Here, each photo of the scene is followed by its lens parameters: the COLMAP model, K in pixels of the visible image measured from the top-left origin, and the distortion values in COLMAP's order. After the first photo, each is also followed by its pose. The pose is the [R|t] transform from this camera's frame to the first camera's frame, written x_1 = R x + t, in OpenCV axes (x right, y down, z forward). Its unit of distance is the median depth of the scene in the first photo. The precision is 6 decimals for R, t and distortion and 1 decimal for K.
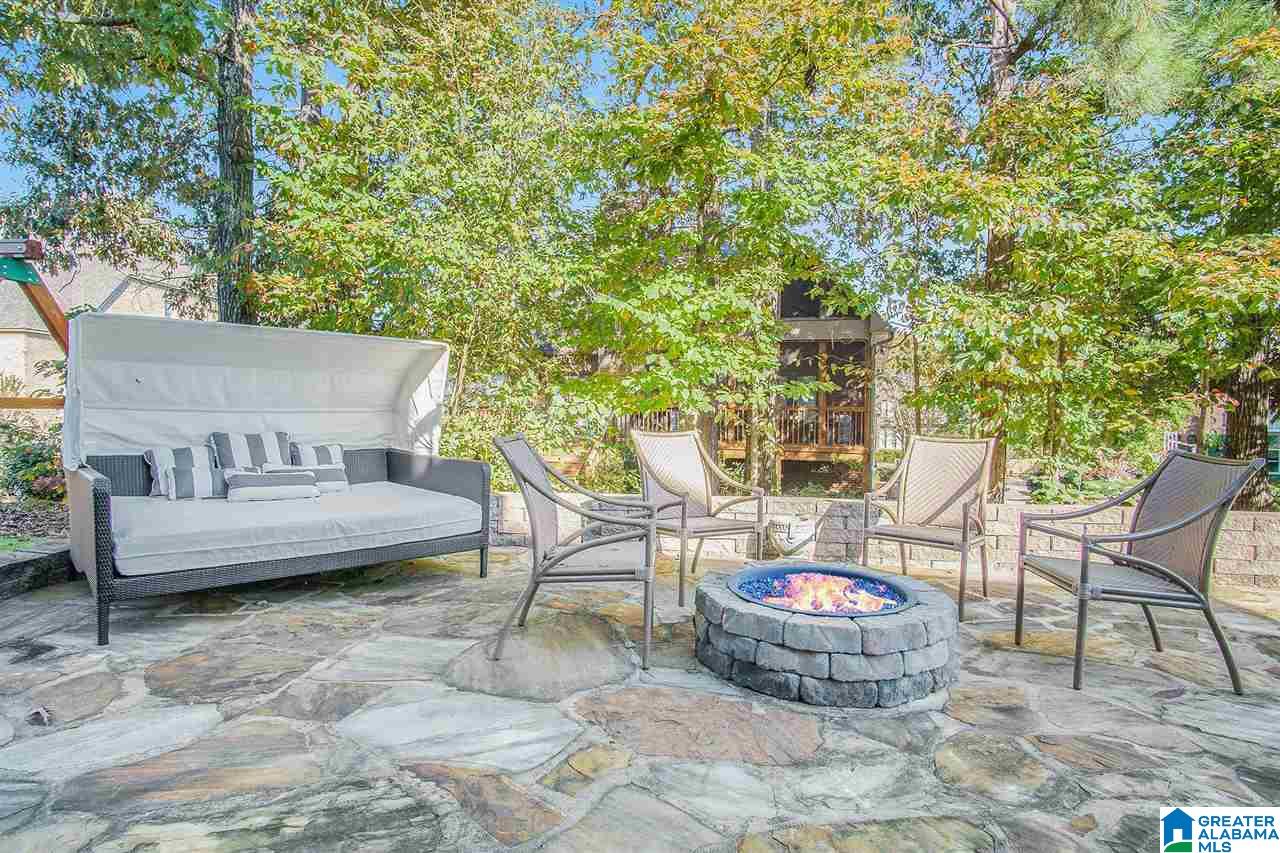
lens RADIAL K [[639.1, 0, 617.2], [0, 639.1, 424.0], [0, 0, 1]] dist [-0.020442, 0.000405]
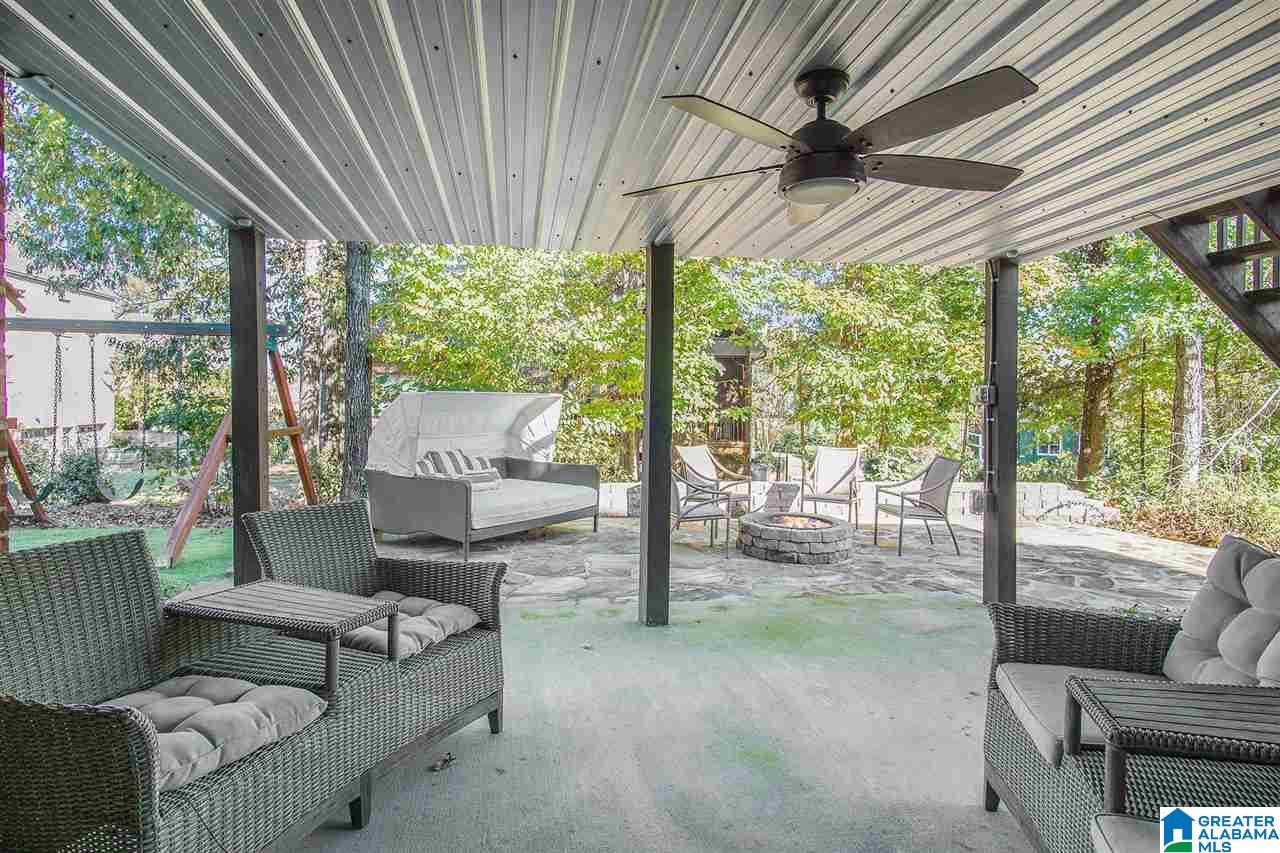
lens RADIAL K [[639.1, 0, 617.2], [0, 639.1, 424.0], [0, 0, 1]] dist [-0.020442, 0.000405]
pose [[0.976886, -0.008913, 0.213575, -0.520625], [0.006272, 0.999895, 0.013036, -0.076173], [-0.213669, -0.011396, 0.976840, -0.705809]]
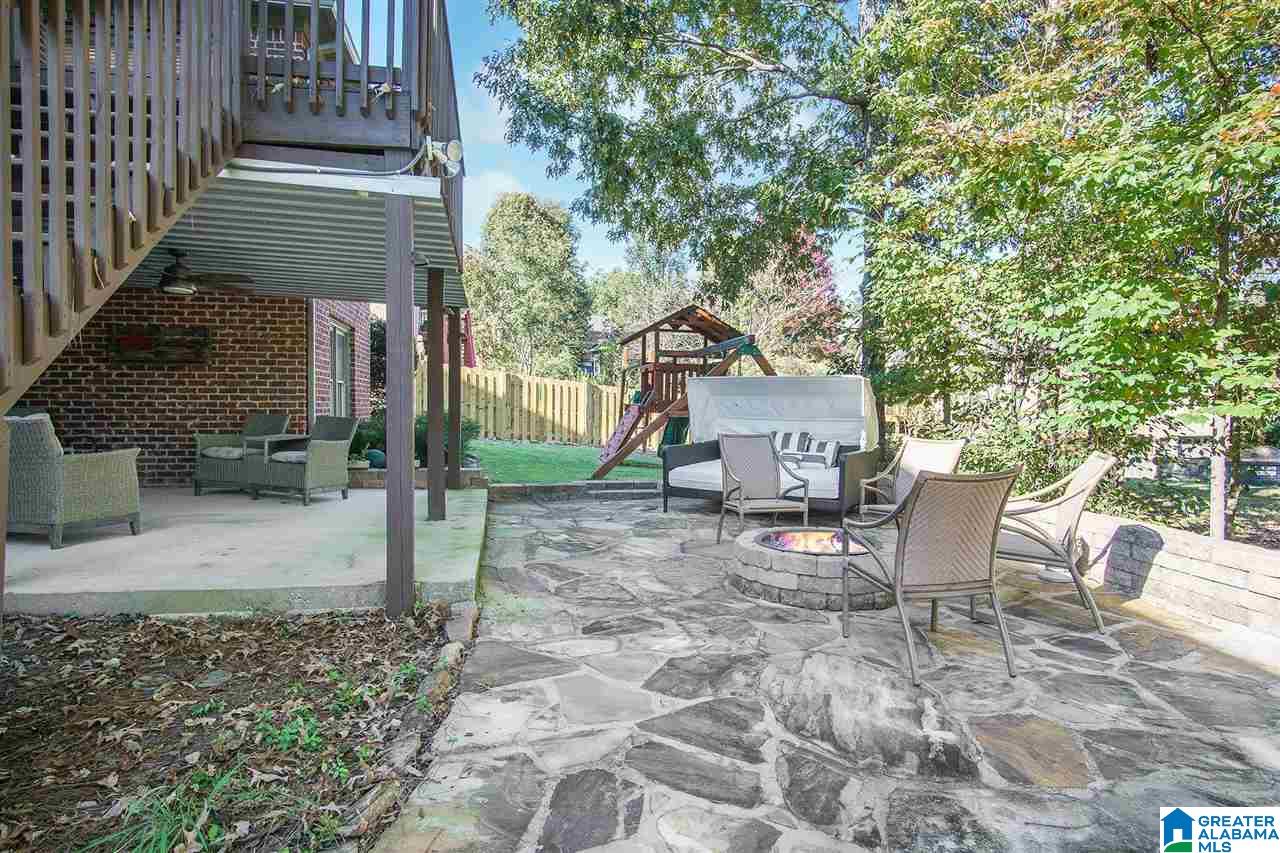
lens RADIAL K [[639.1, 0, 617.2], [0, 639.1, 424.0], [0, 0, 1]] dist [-0.020442, 0.000405]
pose [[0.225455, -0.006986, -0.974229, 1.071853], [-0.018944, 0.999754, -0.011553, 0.021425], [0.974069, 0.021060, 0.225267, 0.173039]]
